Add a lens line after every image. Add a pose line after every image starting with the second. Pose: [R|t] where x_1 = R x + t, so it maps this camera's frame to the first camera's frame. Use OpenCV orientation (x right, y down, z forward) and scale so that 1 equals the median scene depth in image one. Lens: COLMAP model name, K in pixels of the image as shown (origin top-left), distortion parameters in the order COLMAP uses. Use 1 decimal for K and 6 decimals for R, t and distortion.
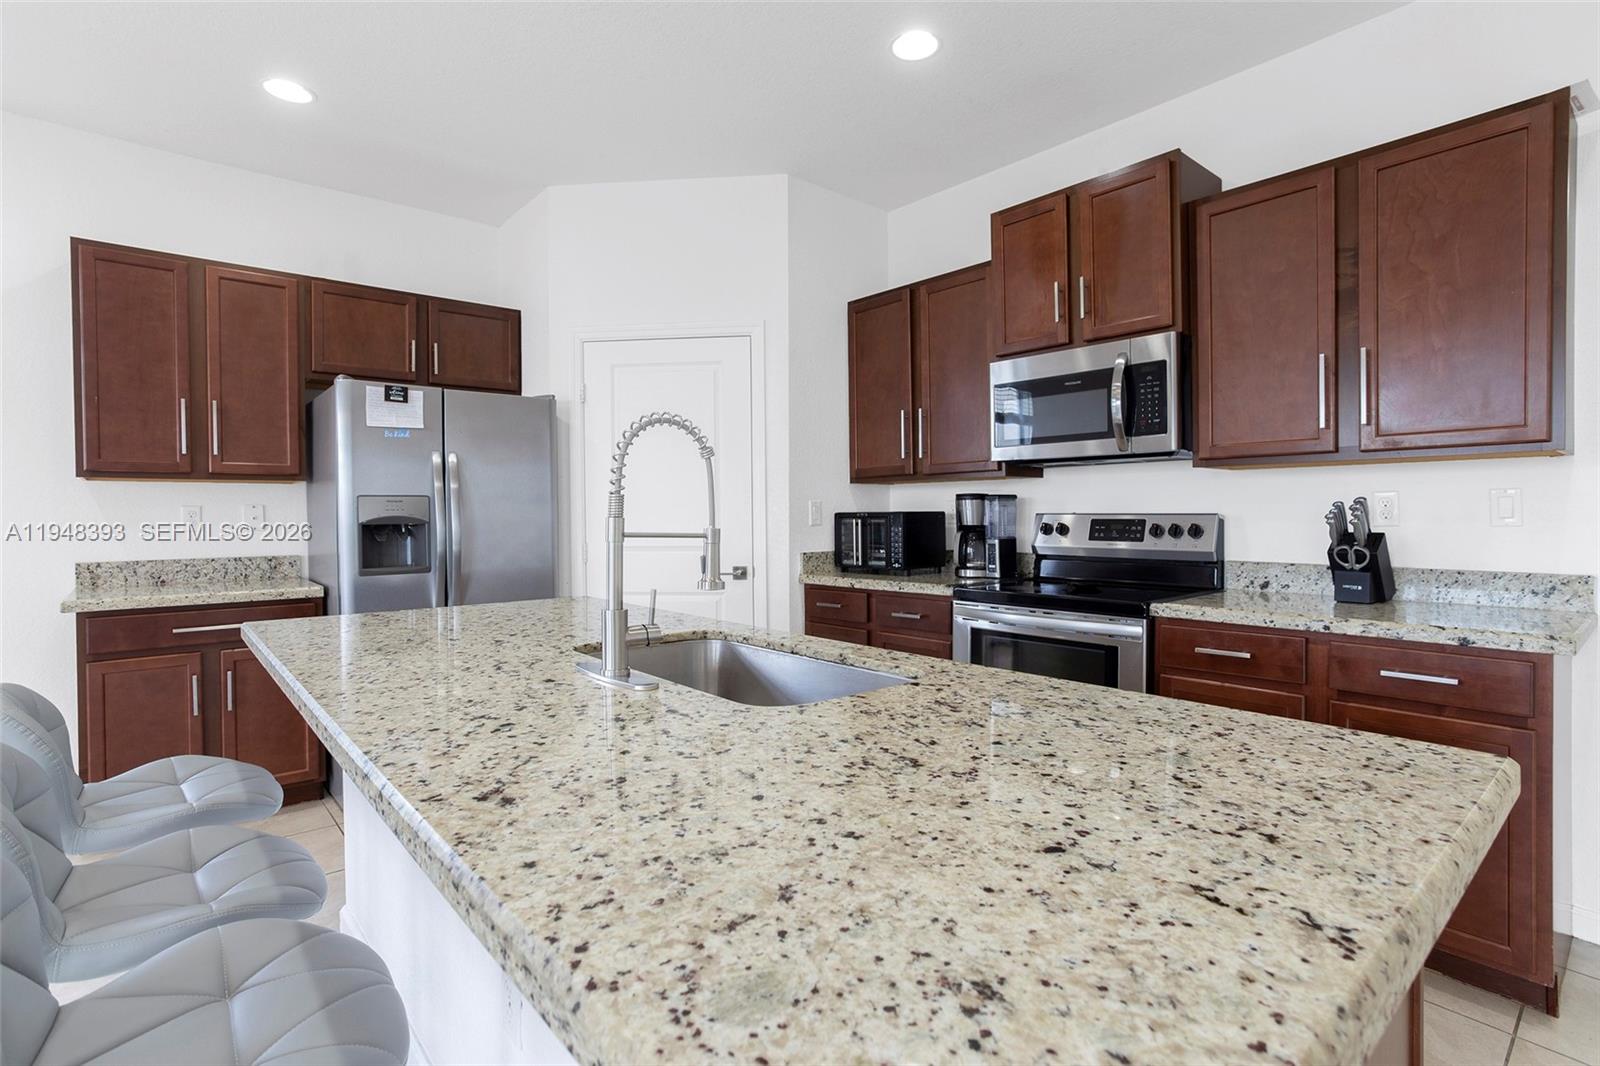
lens RADIAL K [[779.1, 0, 798.8], [0, 779.1, 523.1], [0, 0, 1]] dist [-0.012777, 0.000551]
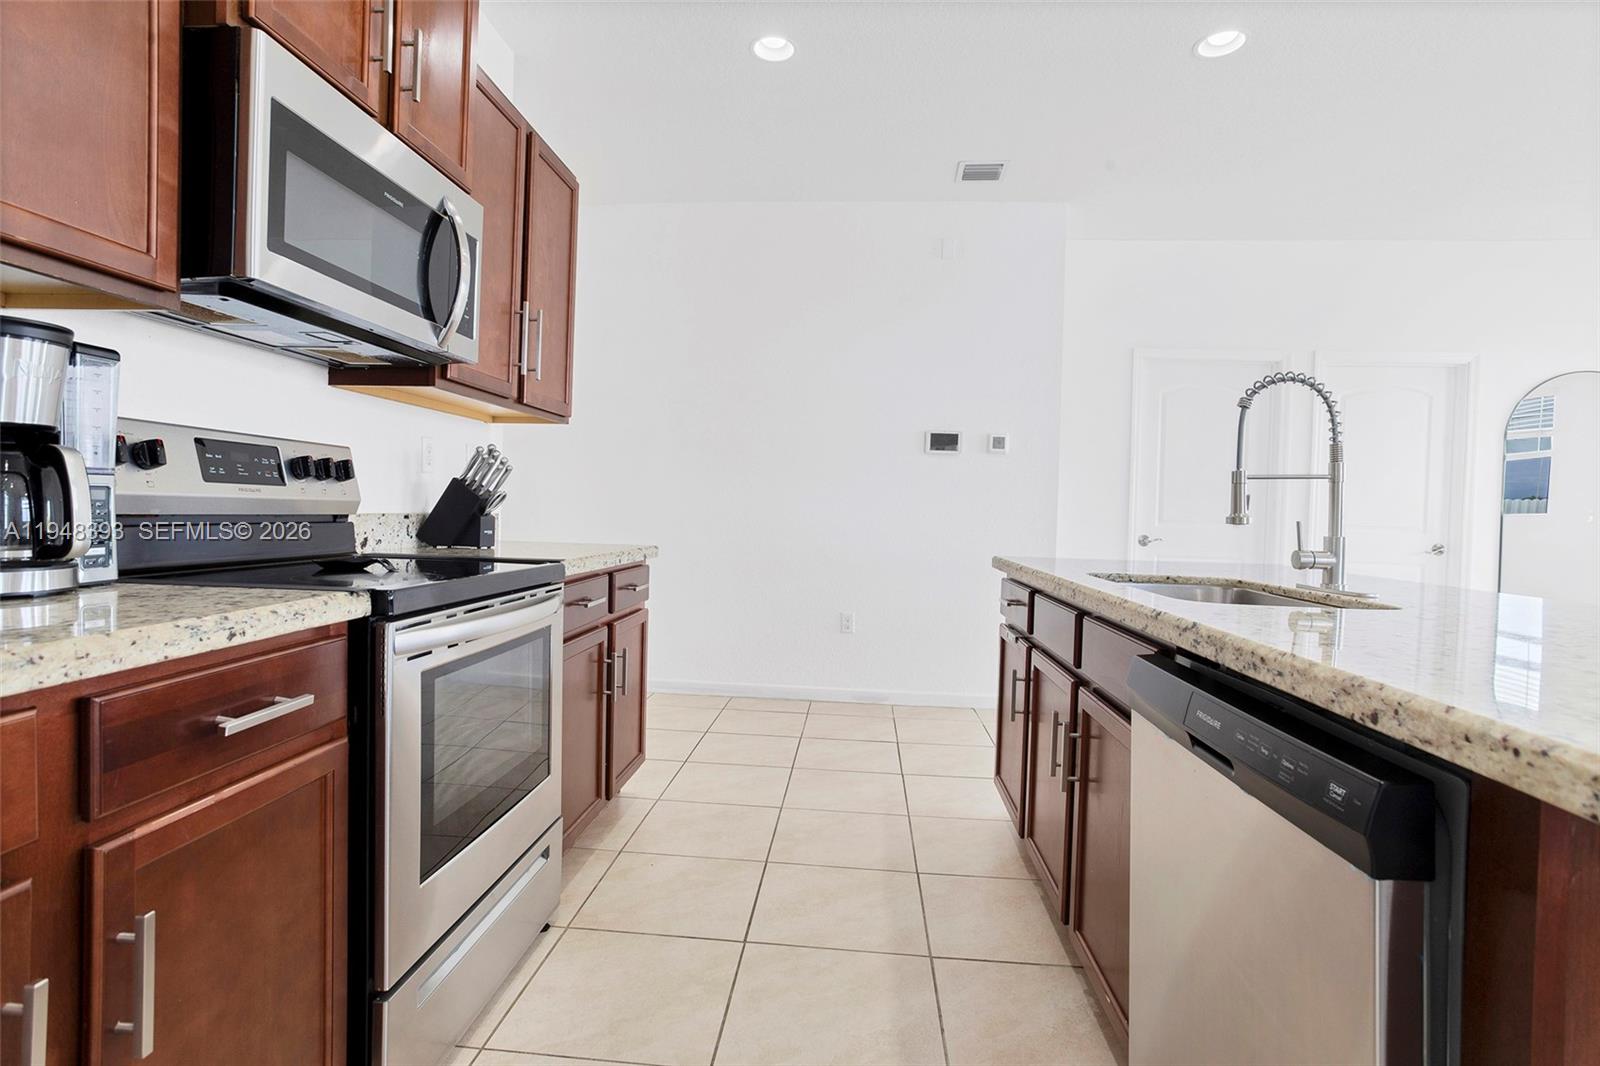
lens RADIAL K [[797.9, 0, 782.7], [0, 797.9, 521.9], [0, 0, 1]] dist [-0.039102, 0.034616]
pose [[-0.682489, -0.023097, 0.730531, -0.234557], [-0.013303, 0.999728, 0.019180, 0.033301], [-0.730775, 0.003372, -0.682610, 1.078937]]
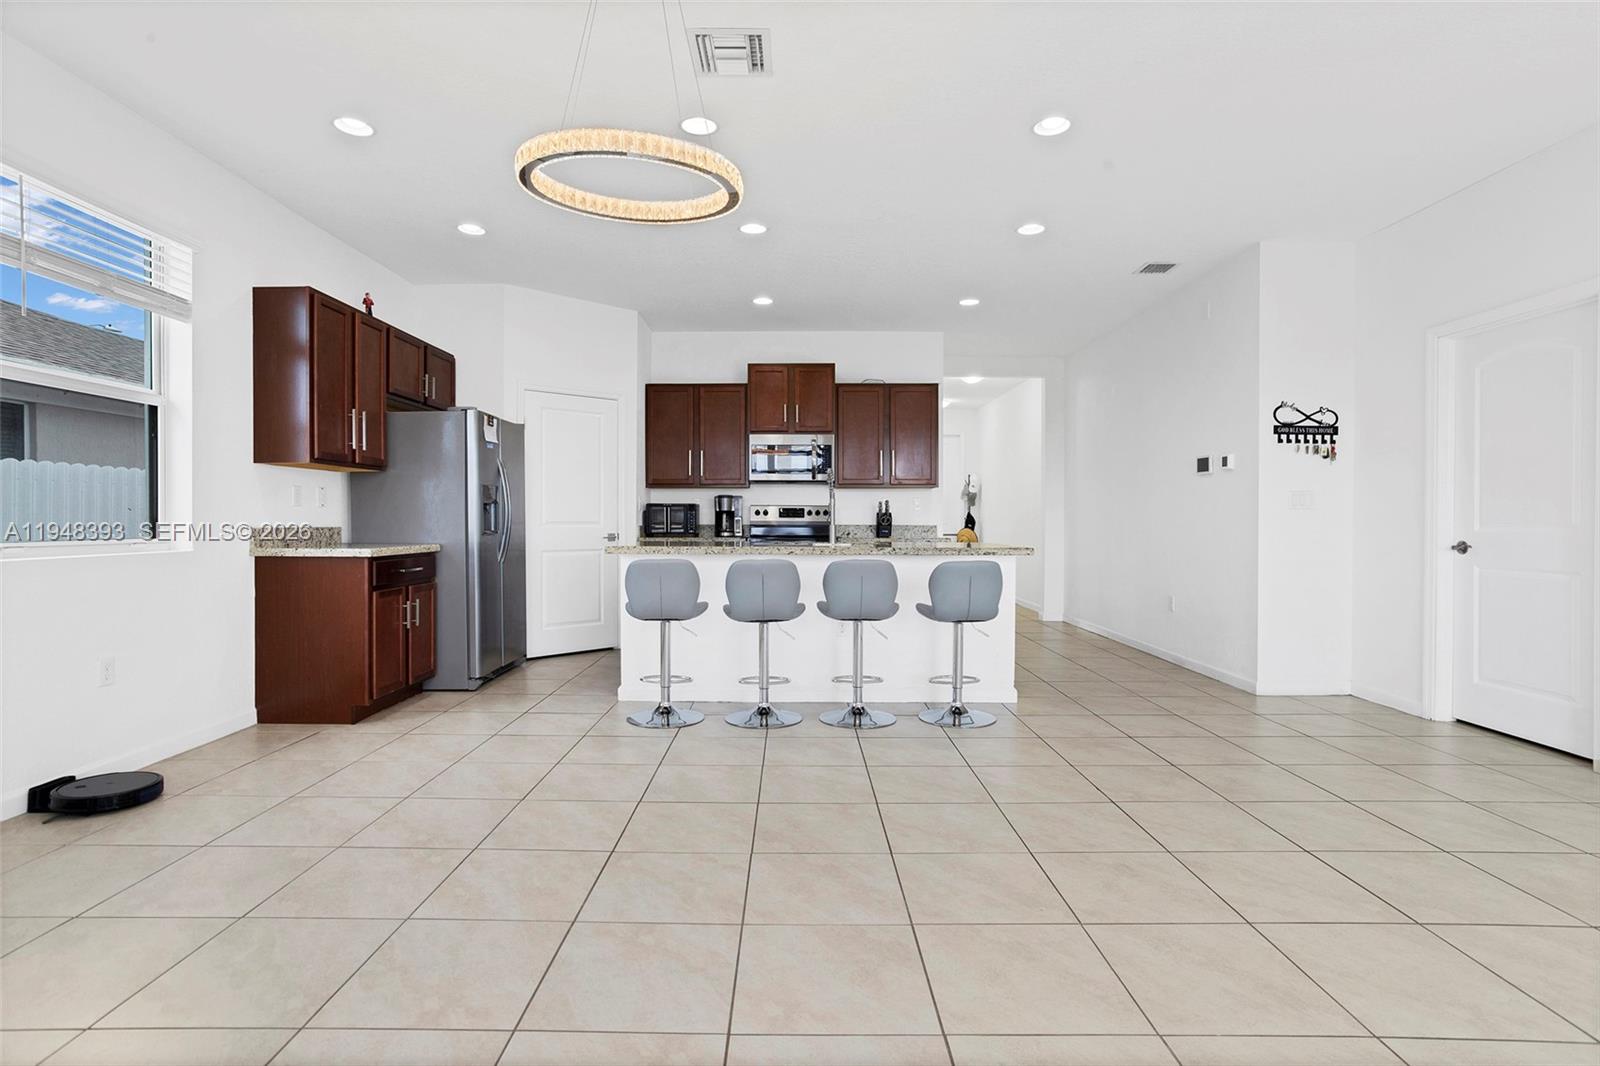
lens RADIAL K [[777.4, 0, 794.0], [0, 777.4, 530.6], [0, 0, 1]] dist [-0.001148, 0.000113]
pose [[0.661965, -0.004473, 0.749522, -1.266575], [0.004244, 0.999989, 0.002220, 0.054854], [-0.749523, 0.001711, 0.661976, -0.500026]]
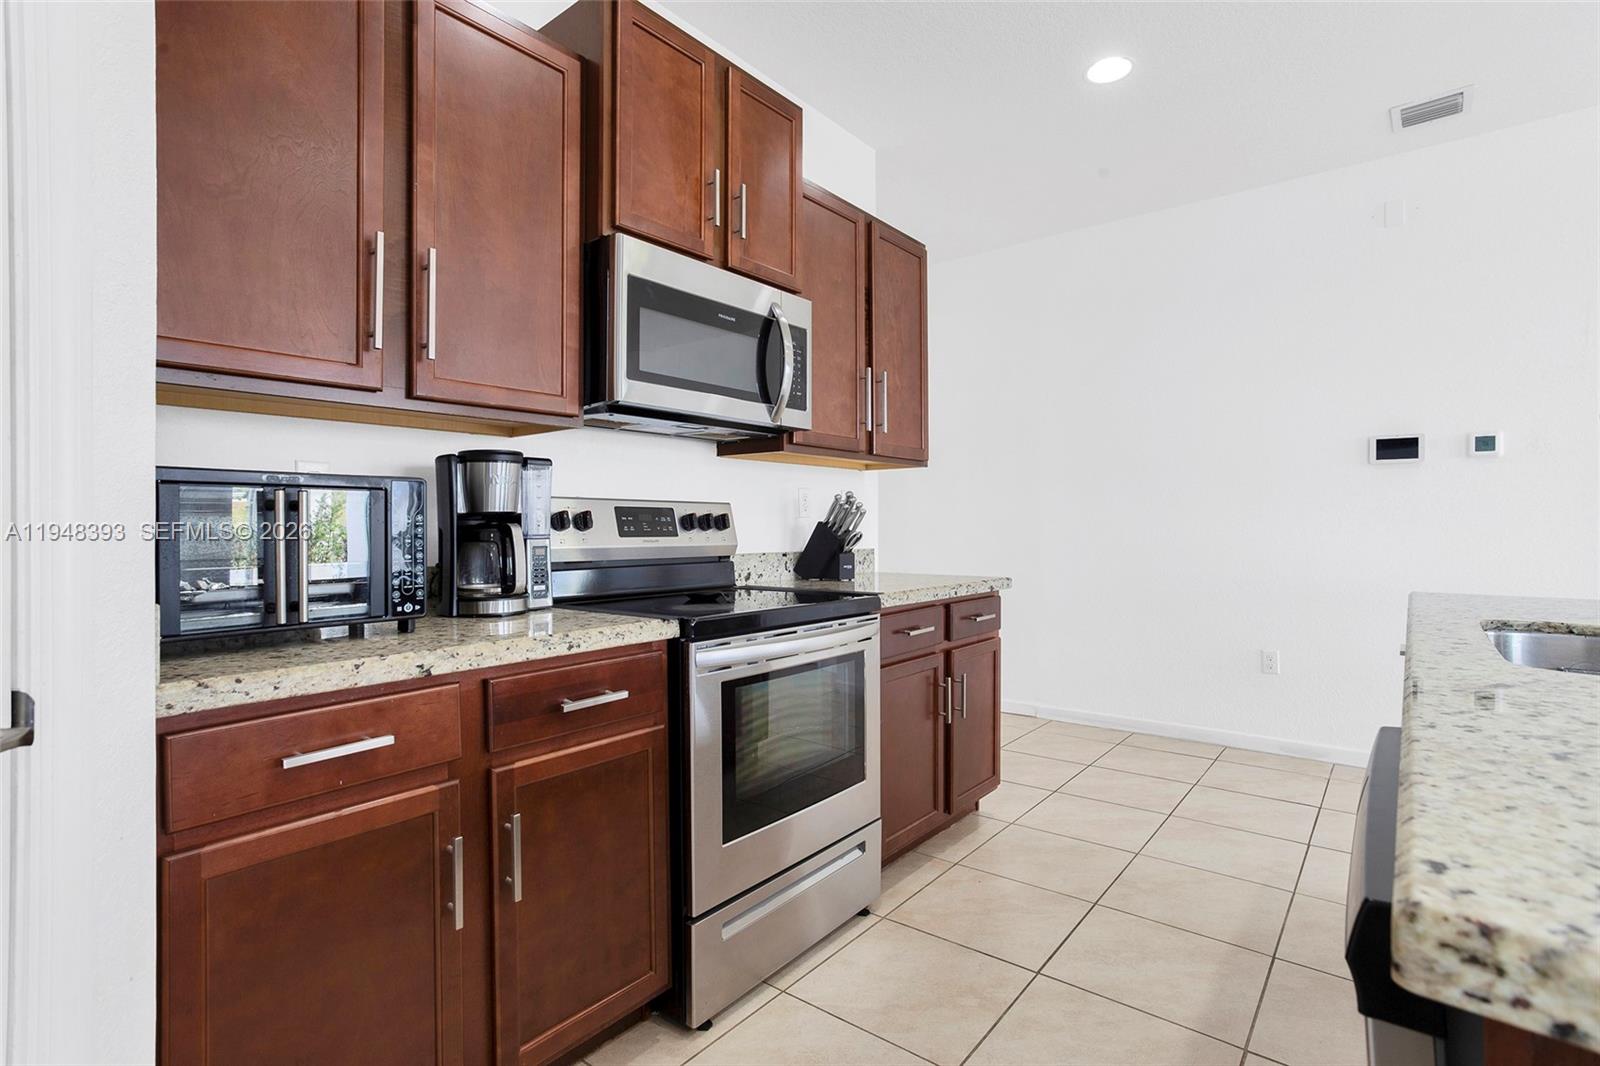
lens RADIAL K [[788.0, 0, 794.3], [0, 788.0, 524.2], [0, 0, 1]] dist [-0.034334, 0.033121]
pose [[-0.178977, 0.010849, 0.983793, -0.349236], [0.017378, 0.999818, -0.007864, 0.019179], [-0.983700, 0.015689, -0.179133, 0.978322]]
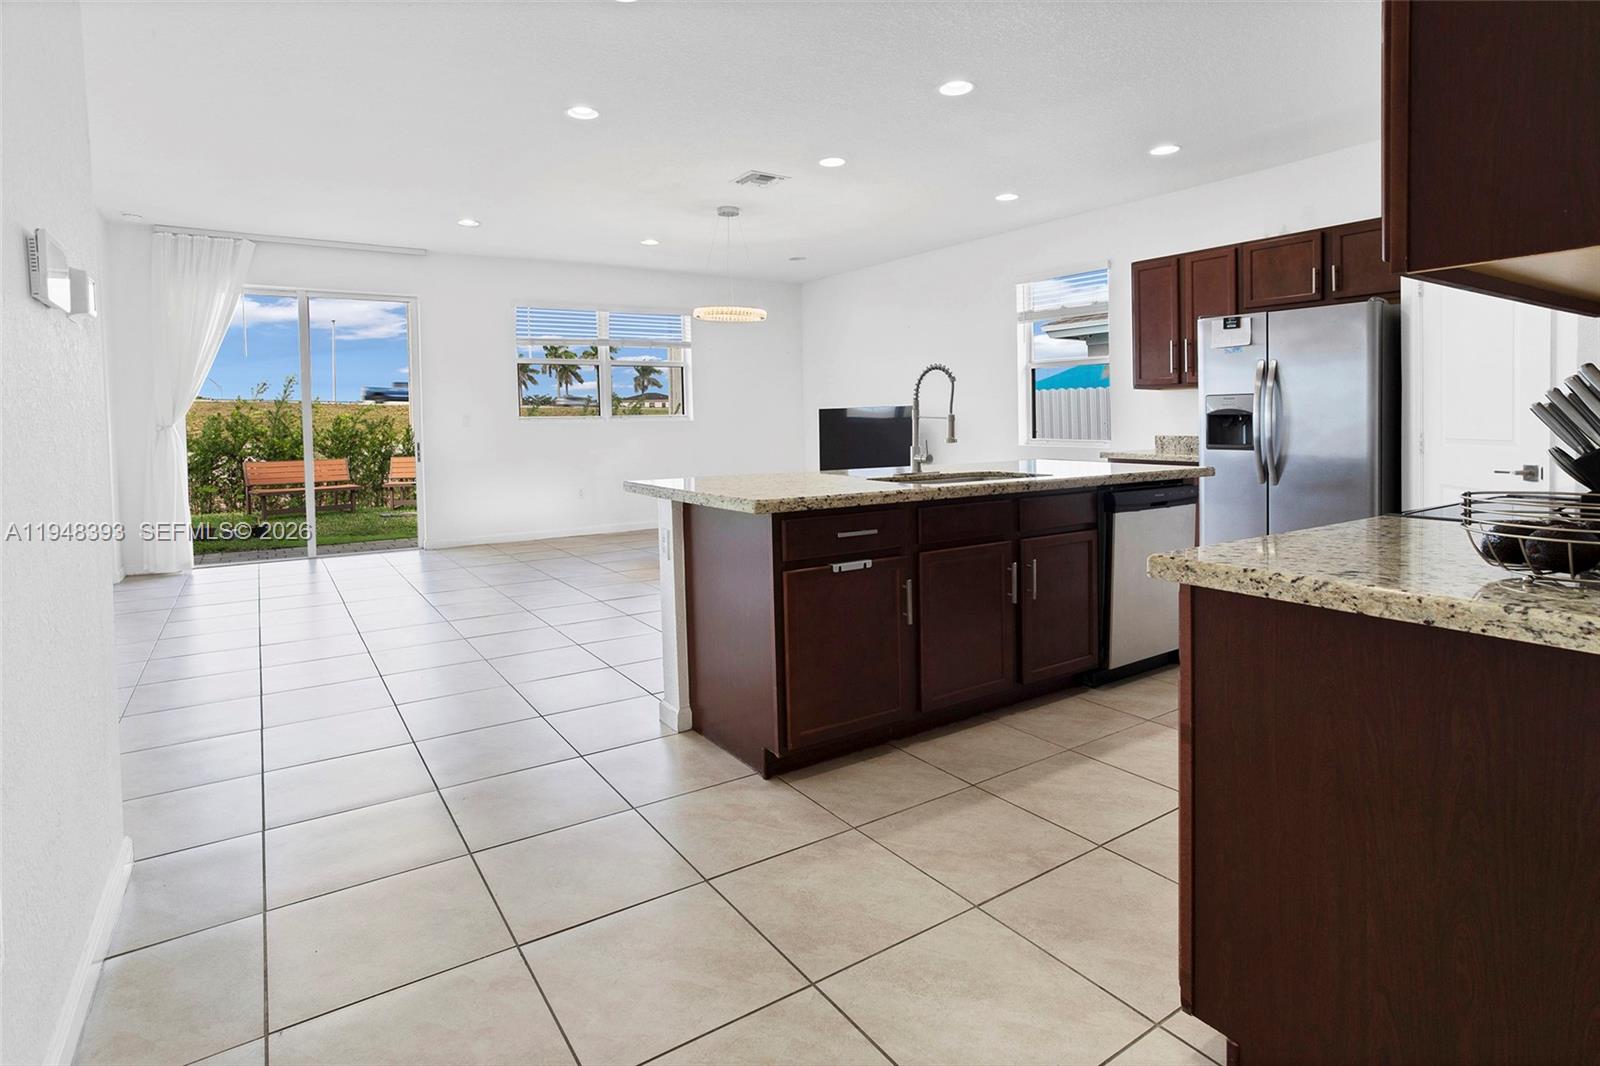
lens RADIAL K [[776.3, 0, 771.0], [0, 776.3, 418.2], [0, 0, 1]] dist [-0.002393, 0.007378]
pose [[-0.158540, 0.007283, -0.987326, 1.006315], [-0.008035, 0.999930, 0.008666, 0.002199], [0.987320, 0.009307, -0.158471, 0.393493]]
